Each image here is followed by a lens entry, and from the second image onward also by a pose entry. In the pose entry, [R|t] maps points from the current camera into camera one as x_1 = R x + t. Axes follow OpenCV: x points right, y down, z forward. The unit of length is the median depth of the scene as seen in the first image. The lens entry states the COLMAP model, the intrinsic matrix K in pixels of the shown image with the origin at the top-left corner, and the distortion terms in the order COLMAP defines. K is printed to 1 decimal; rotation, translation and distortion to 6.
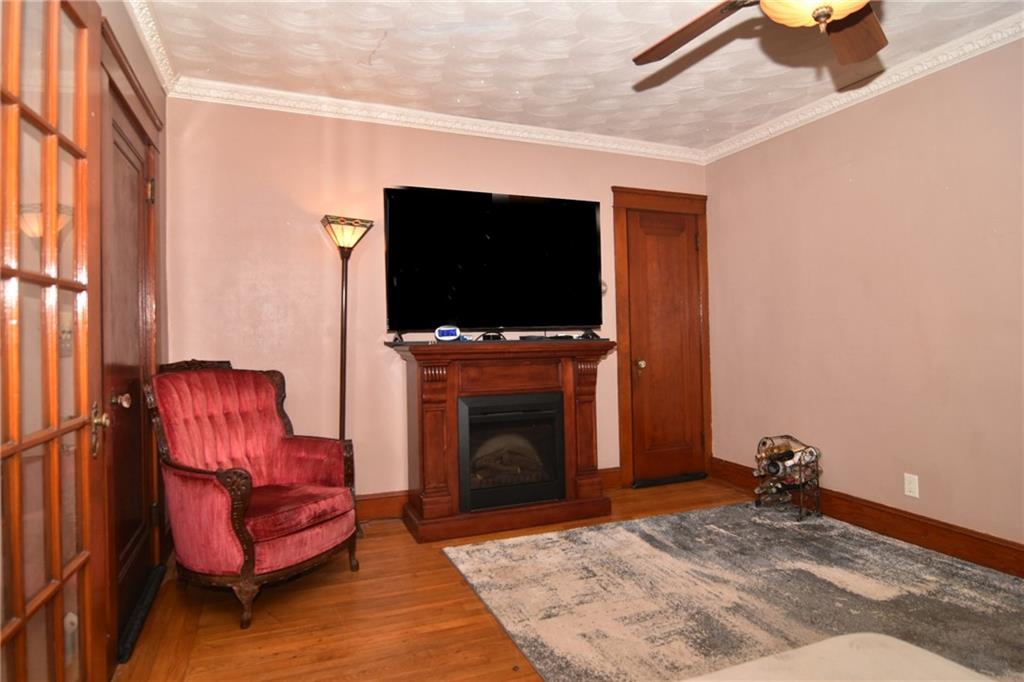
lens RADIAL K [[575.7, 0, 510.7], [0, 575.7, 321.3], [0, 0, 1]] dist [-0.005779, -0.001228]
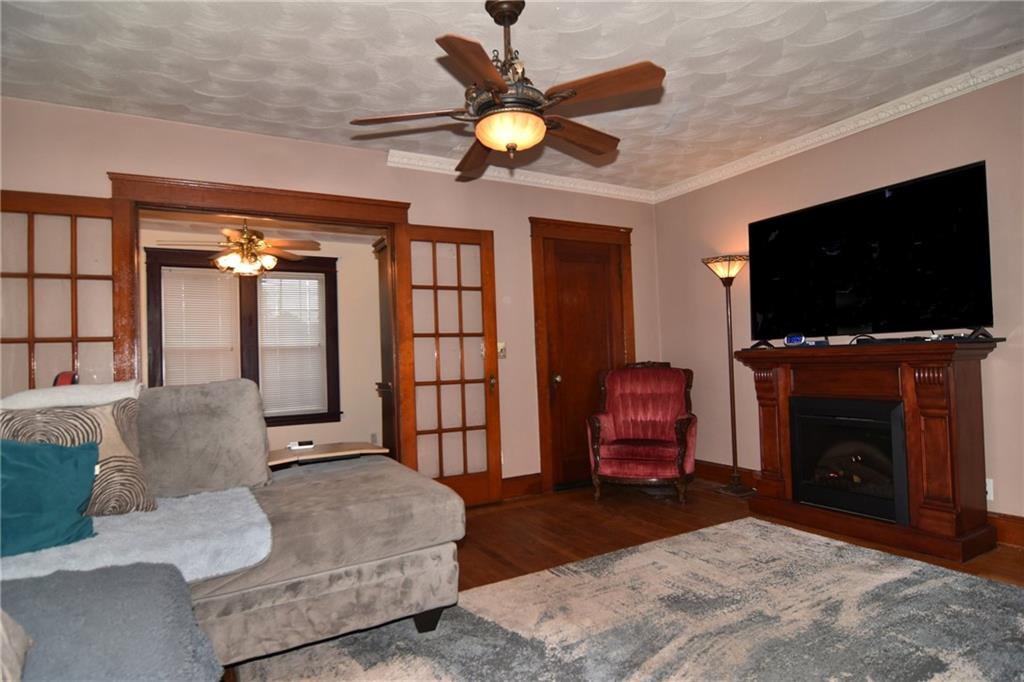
lens RADIAL K [[566.7, 0, 512.0], [0, 566.7, 341.0], [0, 0, 1]] dist [-0.002473, -0.000326]
pose [[0.135170, -0.026753, -0.990461, 1.098380], [0.057206, 0.998179, -0.019155, 0.016823], [0.989170, -0.054071, 0.136455, 0.385975]]
